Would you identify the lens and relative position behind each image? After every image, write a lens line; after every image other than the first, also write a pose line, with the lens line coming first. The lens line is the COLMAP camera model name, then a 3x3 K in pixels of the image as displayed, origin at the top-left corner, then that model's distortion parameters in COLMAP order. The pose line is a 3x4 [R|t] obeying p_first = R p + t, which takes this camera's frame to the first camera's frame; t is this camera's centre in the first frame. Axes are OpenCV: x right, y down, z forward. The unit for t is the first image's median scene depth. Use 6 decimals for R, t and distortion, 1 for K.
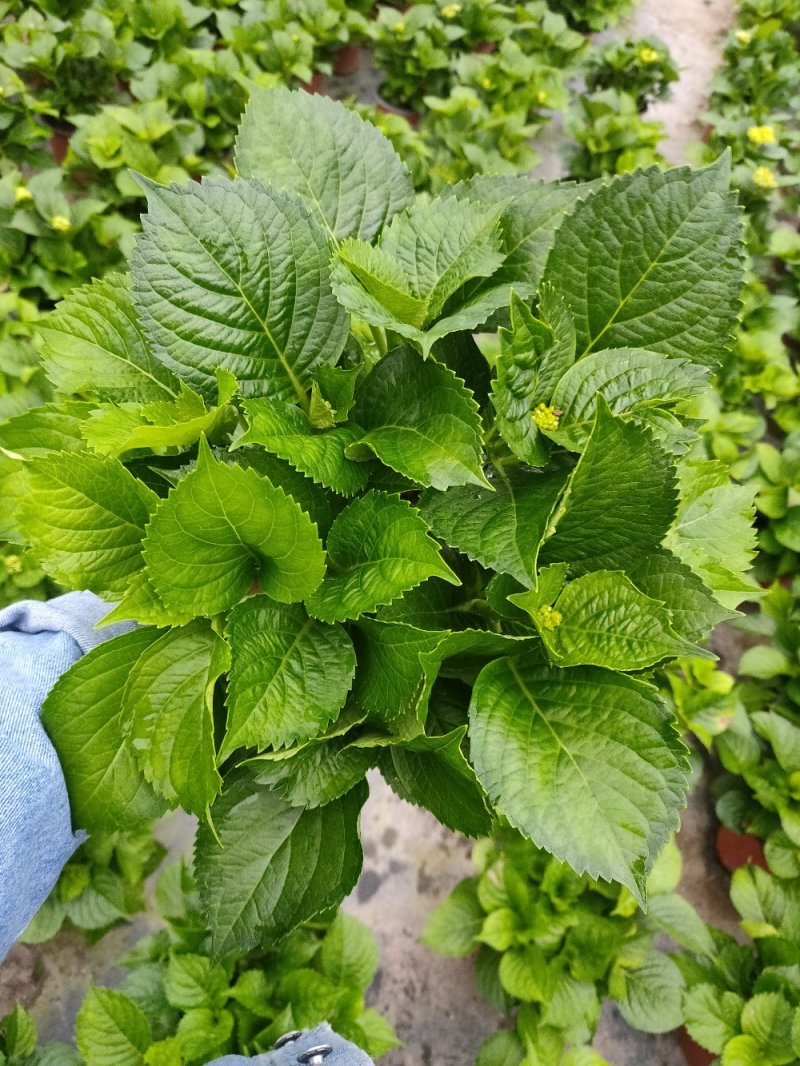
lens RADIAL K [[827.9, 0, 400.2], [0, 827.9, 537.9], [0, 0, 1]] dist [-0.006336, -0.000283]
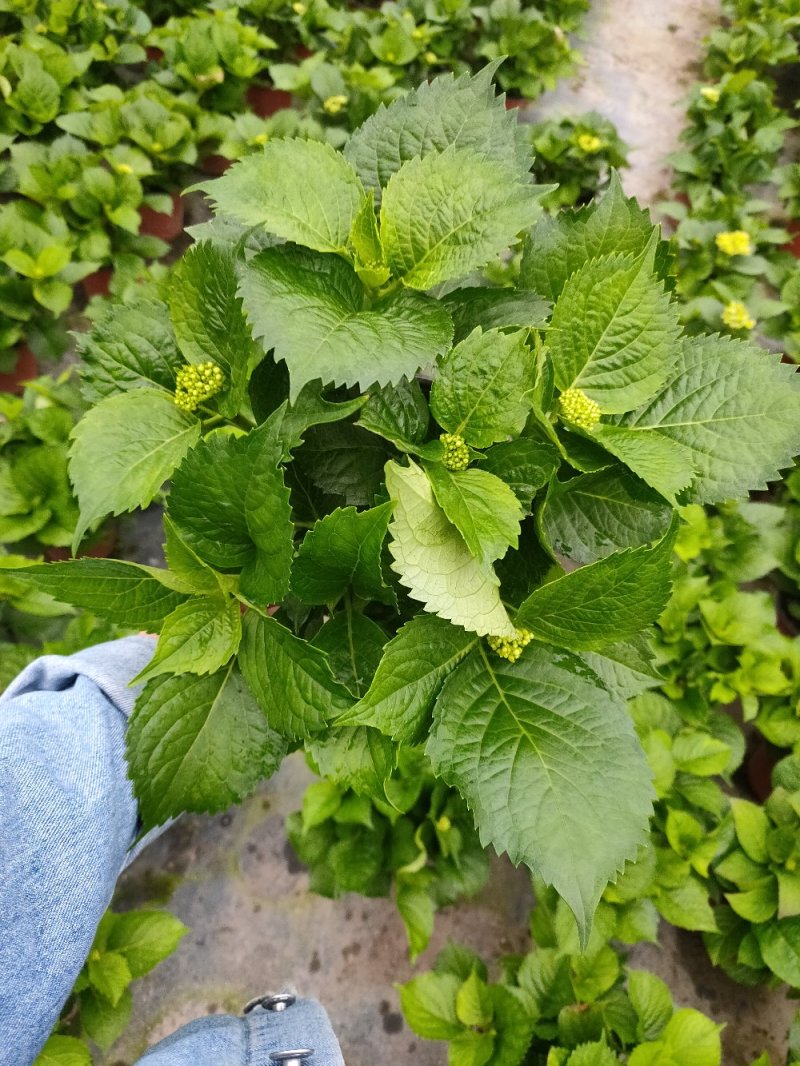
lens RADIAL K [[825.1, 0, 400.0], [0, 825.1, 533.0], [0, 0, 1]] dist [0.001608, -0.008211]
pose [[0.998721, -0.049200, -0.011657, 0.235617], [0.049400, 0.998625, 0.017531, -0.496740], [0.010779, -0.018085, 0.999778, 0.418436]]
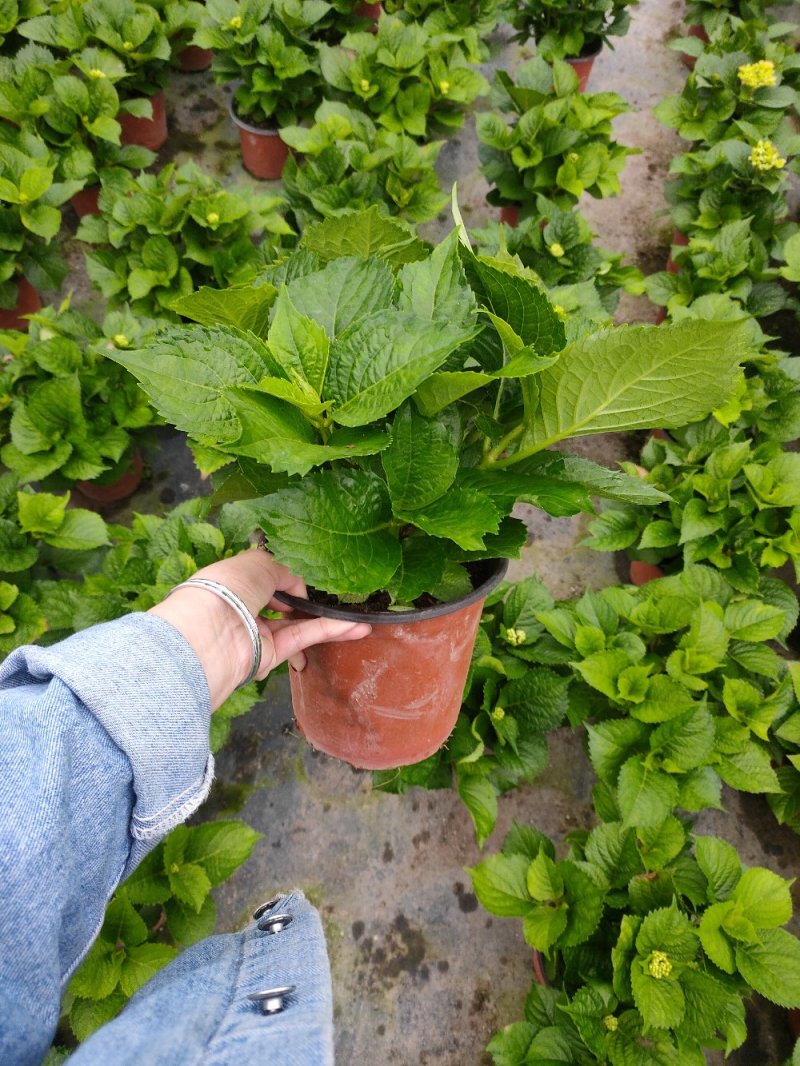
lens RADIAL K [[811.0, 0, 403.8], [0, 811.0, 537.0], [0, 0, 1]] dist [0.010423, -0.007617]
pose [[0.986565, -0.149491, -0.065894, 0.242265], [0.157290, 0.978170, 0.135806, -0.488398], [0.044153, -0.144346, 0.988542, 0.456658]]
